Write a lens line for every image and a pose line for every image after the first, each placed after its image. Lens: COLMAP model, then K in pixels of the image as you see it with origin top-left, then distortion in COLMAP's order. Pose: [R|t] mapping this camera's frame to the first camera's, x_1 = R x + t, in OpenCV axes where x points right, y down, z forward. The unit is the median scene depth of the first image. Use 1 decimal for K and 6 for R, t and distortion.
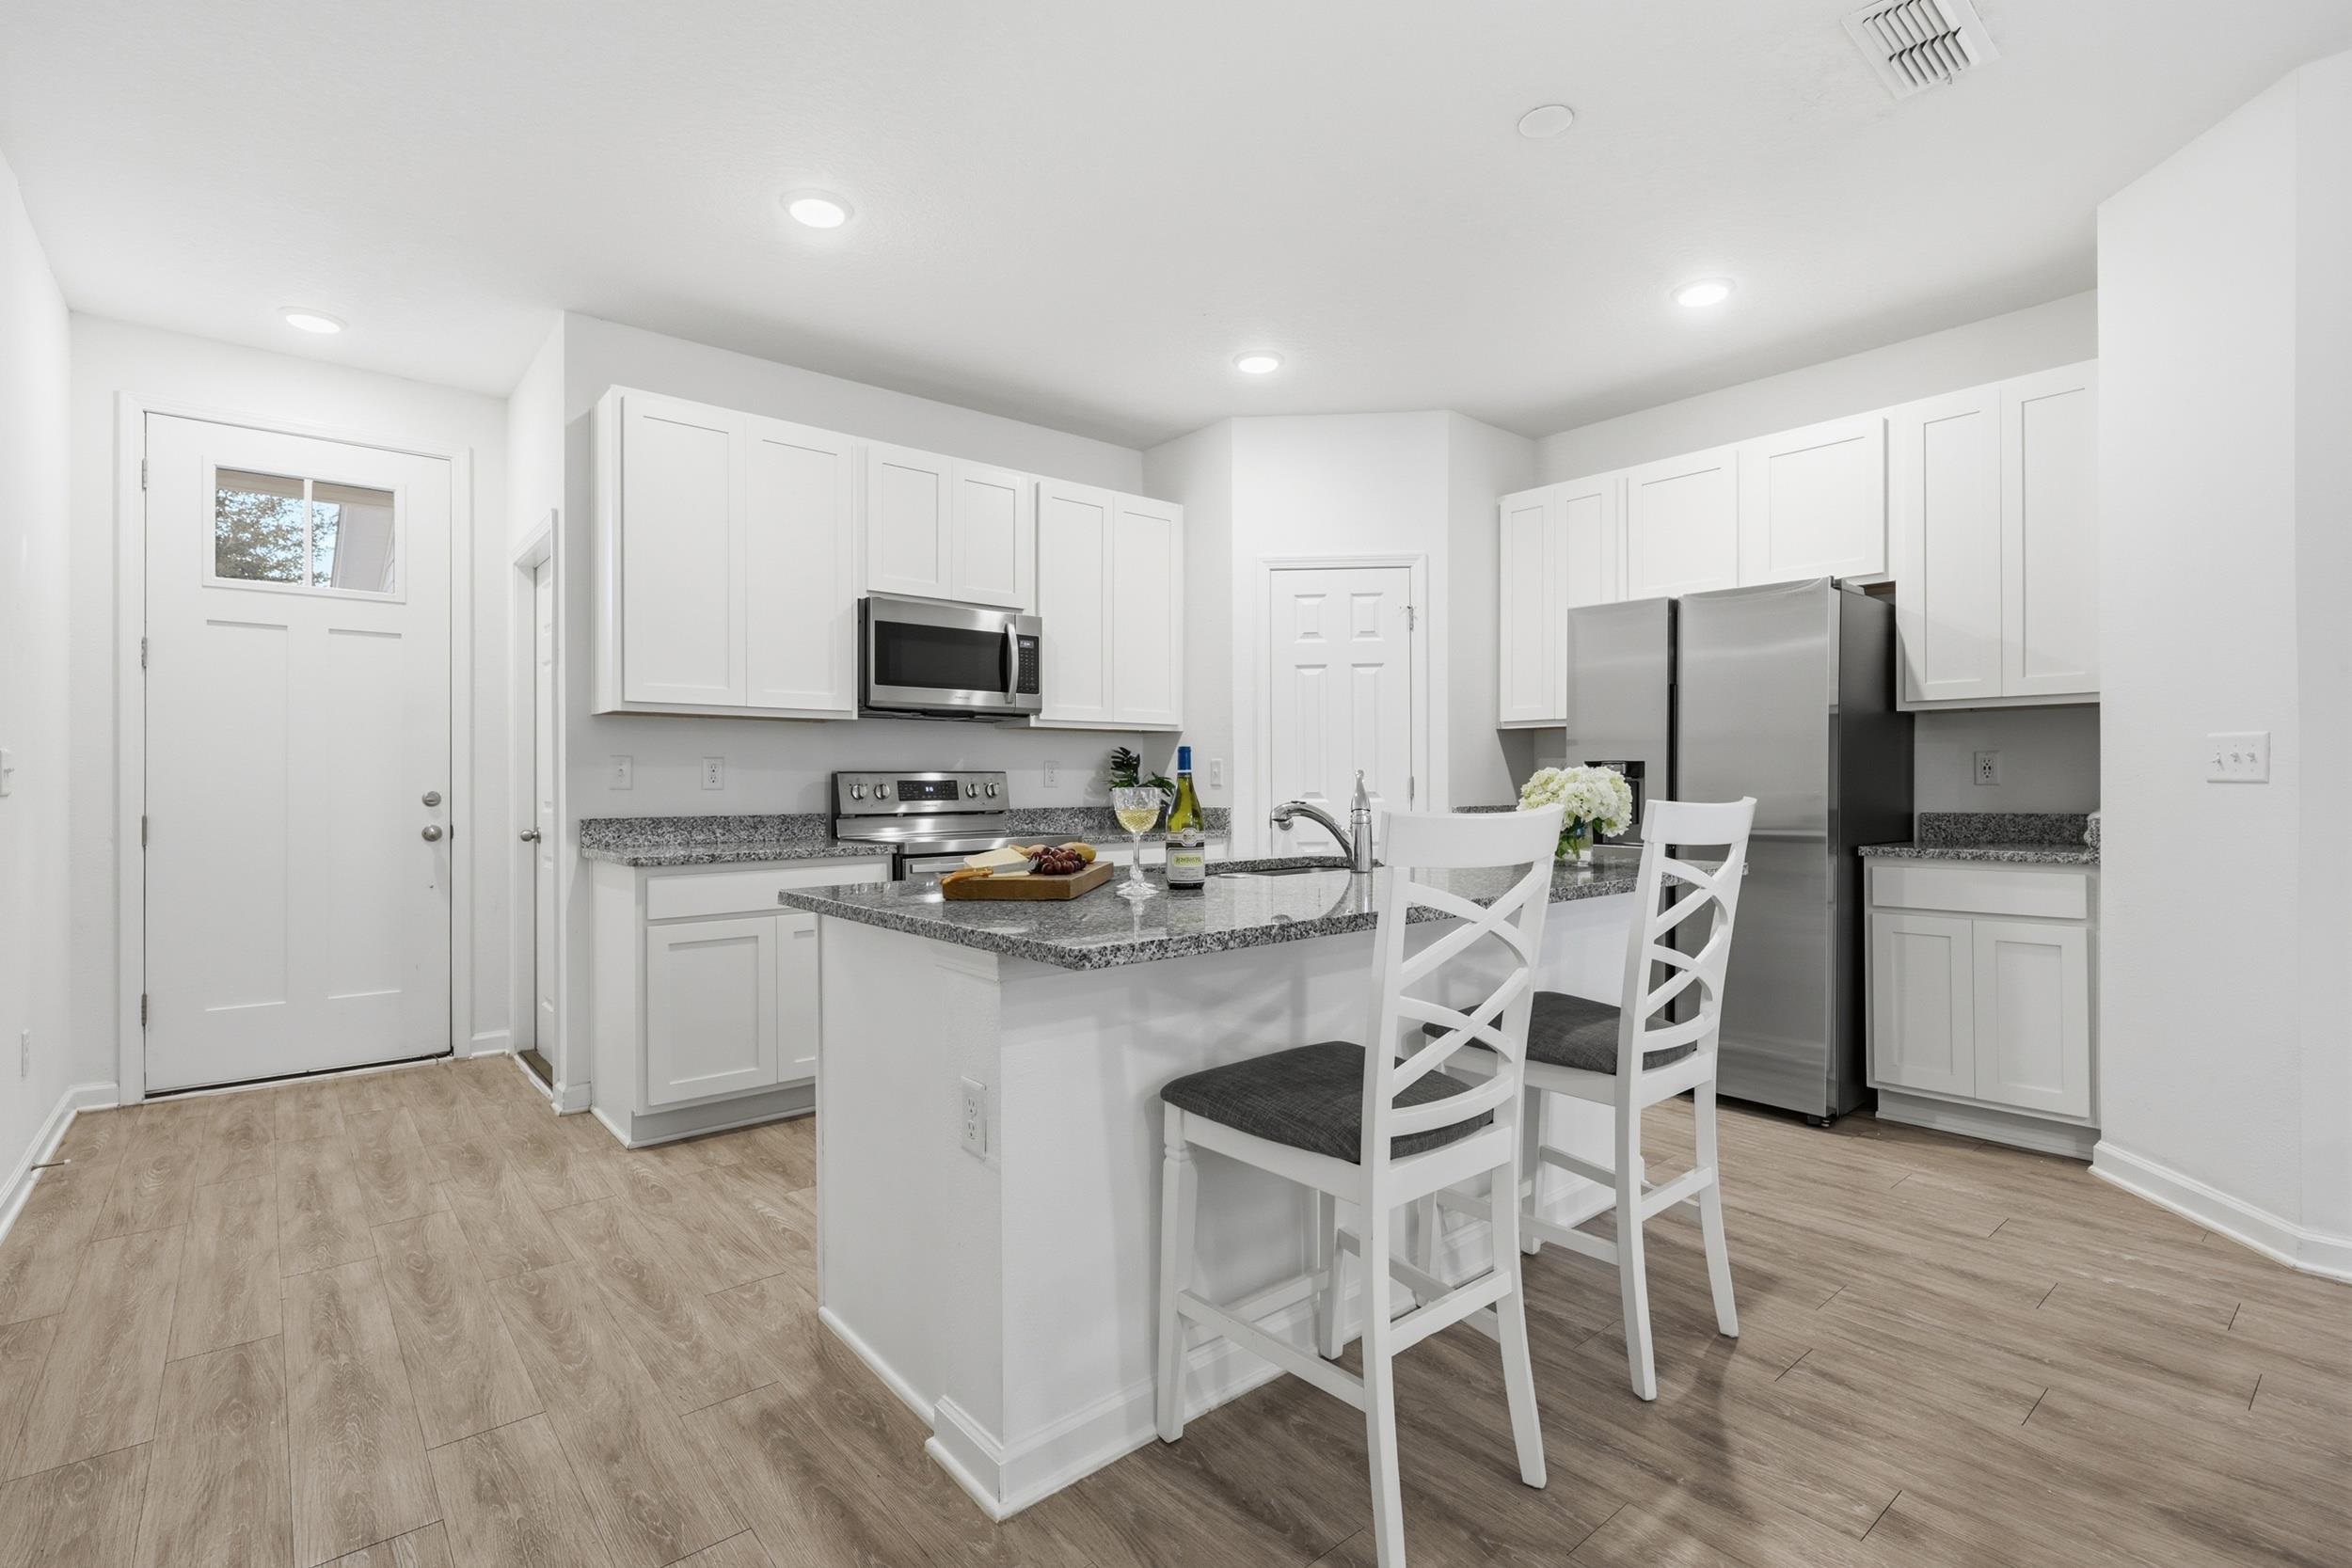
lens RADIAL K [[1085.7, 0, 1170.6], [0, 1085.7, 781.6], [0, 0, 1]] dist [-0.002224, -0.000408]
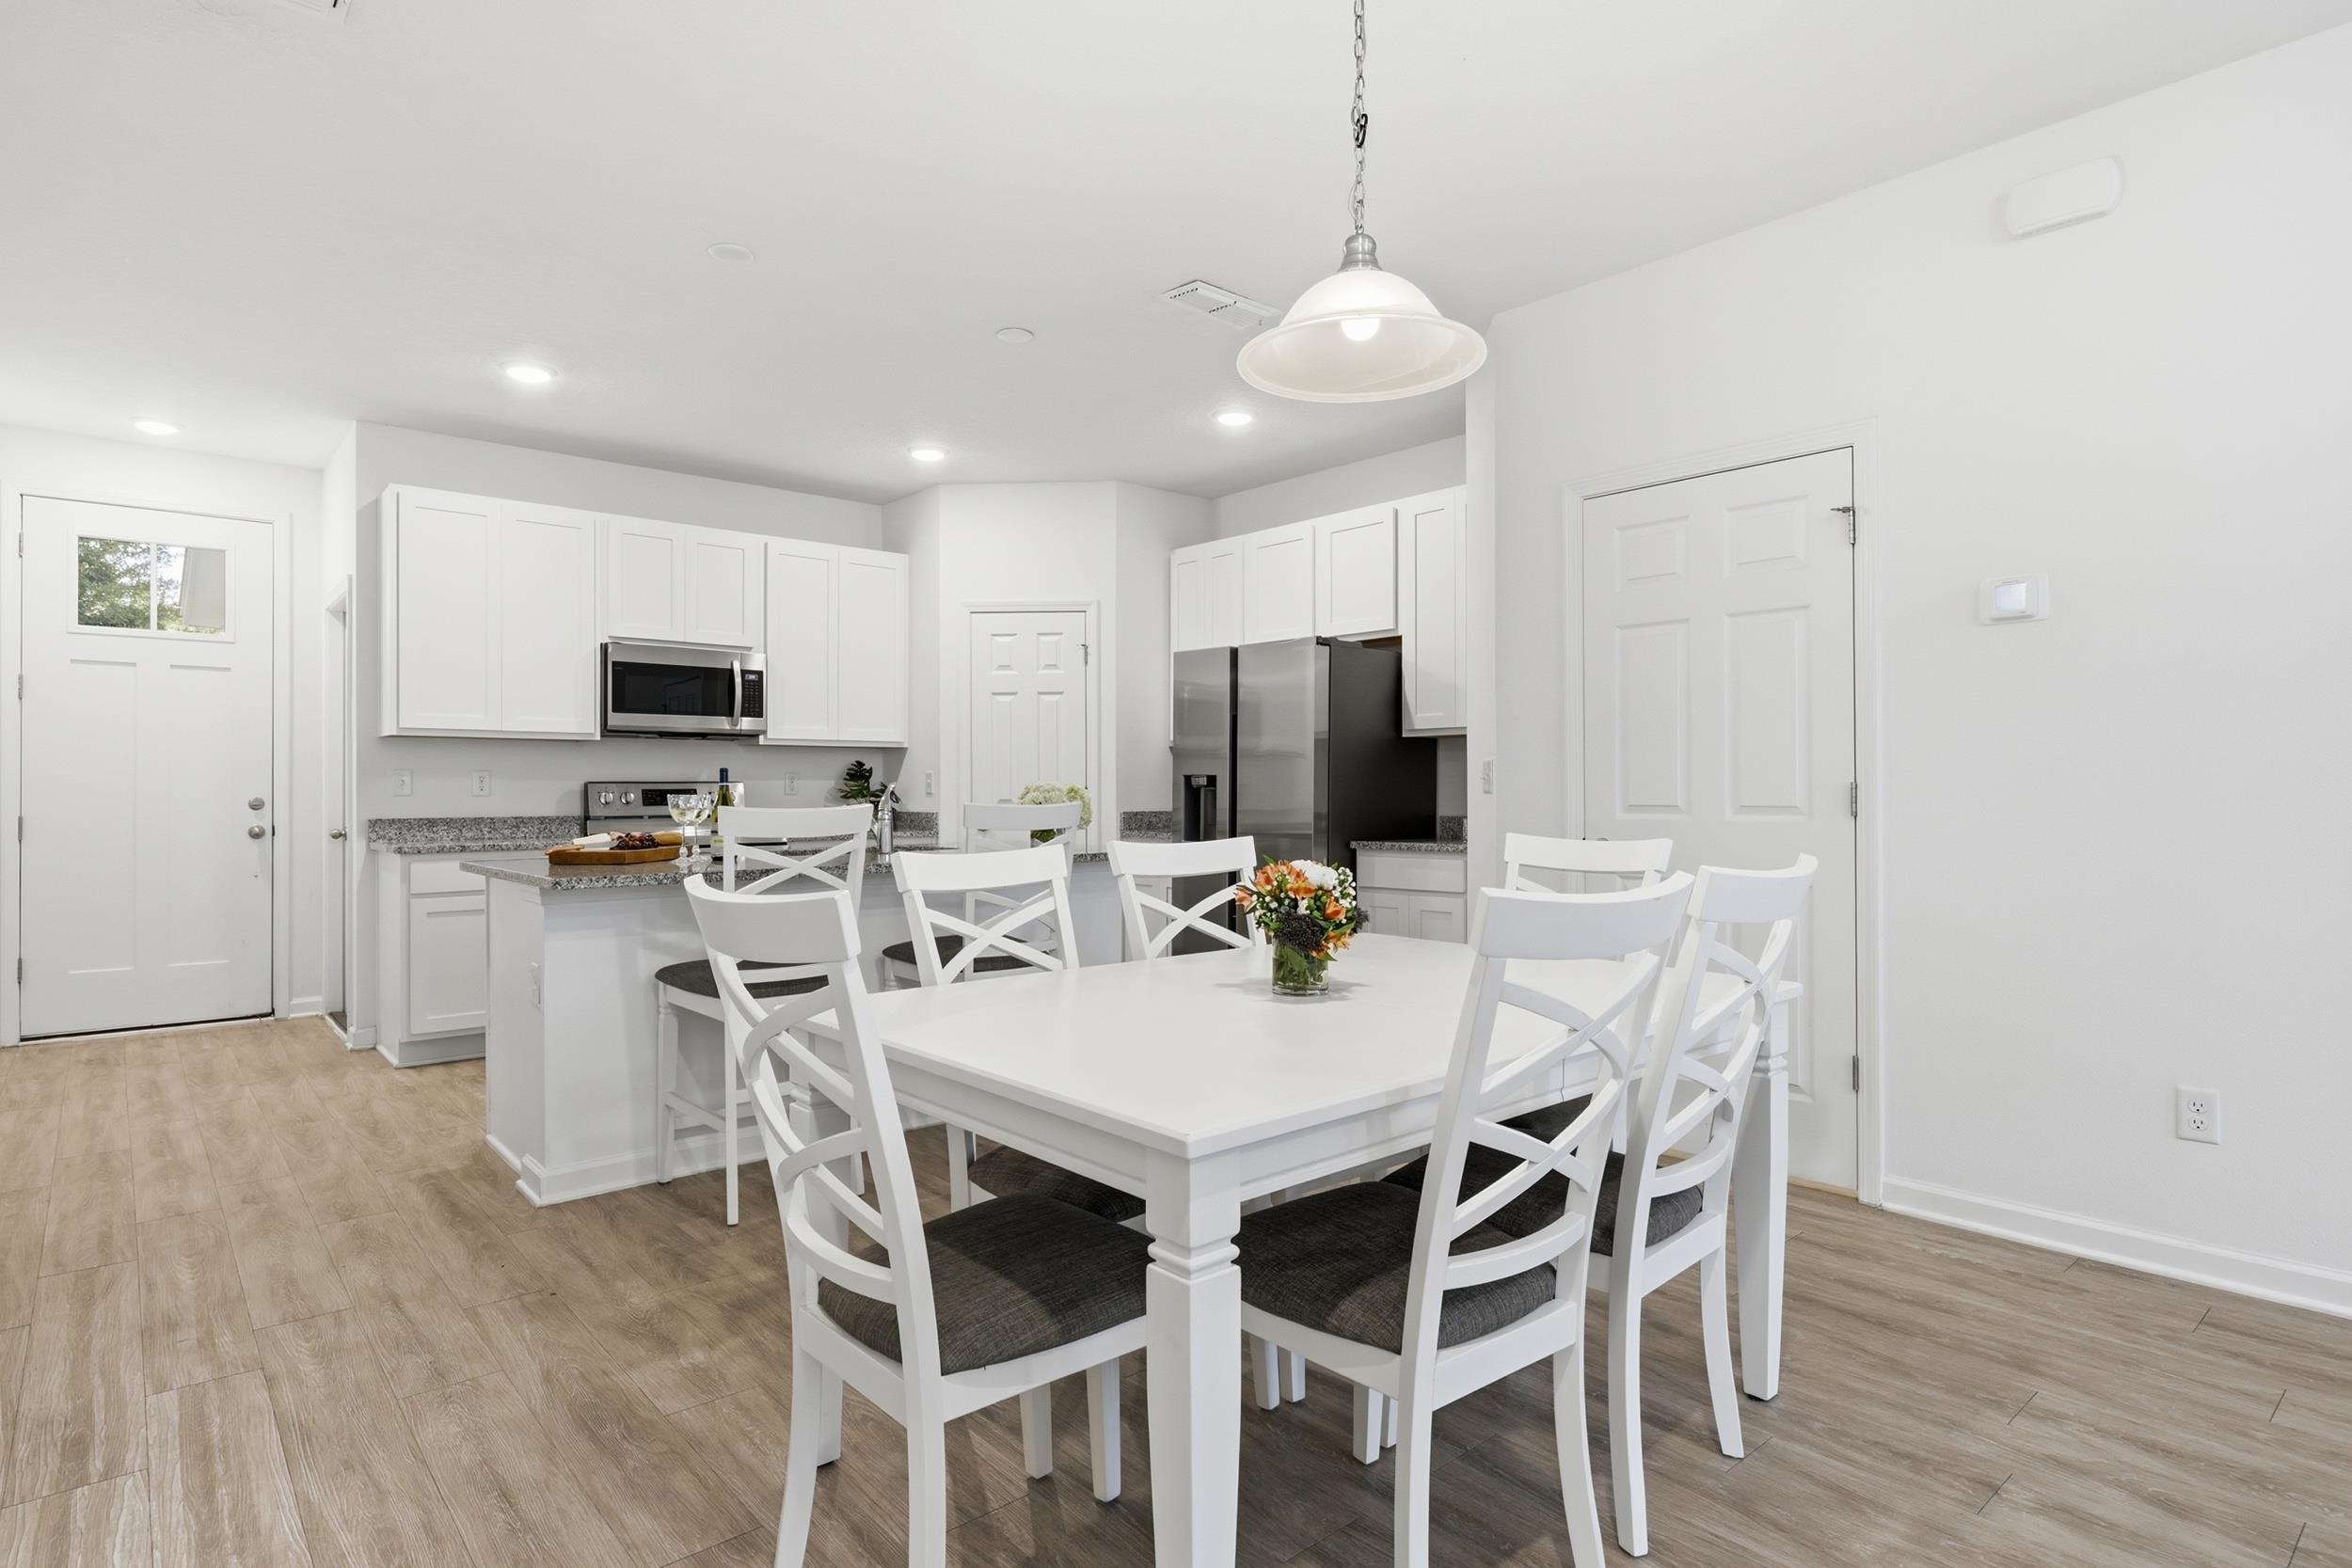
lens RADIAL K [[1243.4, 0, 1181.4], [0, 1243.4, 789.0], [0, 0, 1]] dist [-0.002912, 0.000417]
pose [[0.999879, 0.001722, 0.015448, 0.379169], [-0.001720, 0.999999, -0.000129, -0.002152], [-0.015448, 0.000103, 0.999881, -0.461866]]
